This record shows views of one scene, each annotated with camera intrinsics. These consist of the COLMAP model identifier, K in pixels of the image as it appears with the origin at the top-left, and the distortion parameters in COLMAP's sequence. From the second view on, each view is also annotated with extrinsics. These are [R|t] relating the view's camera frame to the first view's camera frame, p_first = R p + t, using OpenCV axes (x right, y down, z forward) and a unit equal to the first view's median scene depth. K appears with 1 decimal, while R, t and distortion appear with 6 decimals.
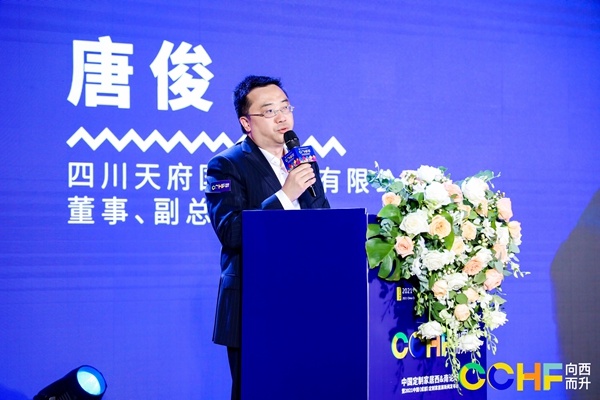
lens RADIAL K [[1575.7, 0, 296.9], [0, 1575.7, 198.6], [0, 0, 1]] dist [0.030056, 0.000000]
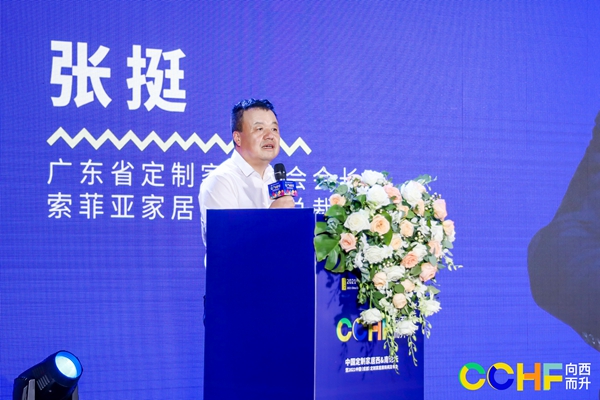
lens RADIAL K [[1661.6, 0, 302.2], [0, 1661.6, 202.1], [0, 0, 1]] dist [0.020787, 0.000000]
pose [[0.999899, 0.007971, 0.011741, 0.020551], [-0.008065, 0.999935, 0.008007, -0.007451], [-0.011676, -0.008101, 0.999899, -0.187500]]
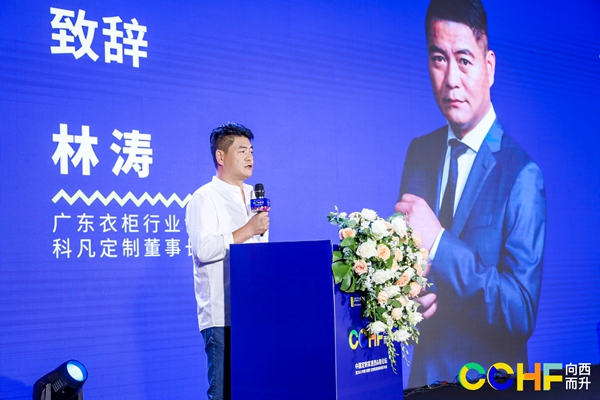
lens RADIAL K [[964.6, 0, 300.3], [0, 964.6, 202.9], [0, 0, 1]] dist [-0.018913, 0.000000]
pose [[0.981952, -0.010167, 0.188859, -0.137488], [0.017660, 0.999120, -0.038032, 0.005331], [-0.188306, 0.040680, 0.981268, 0.179663]]
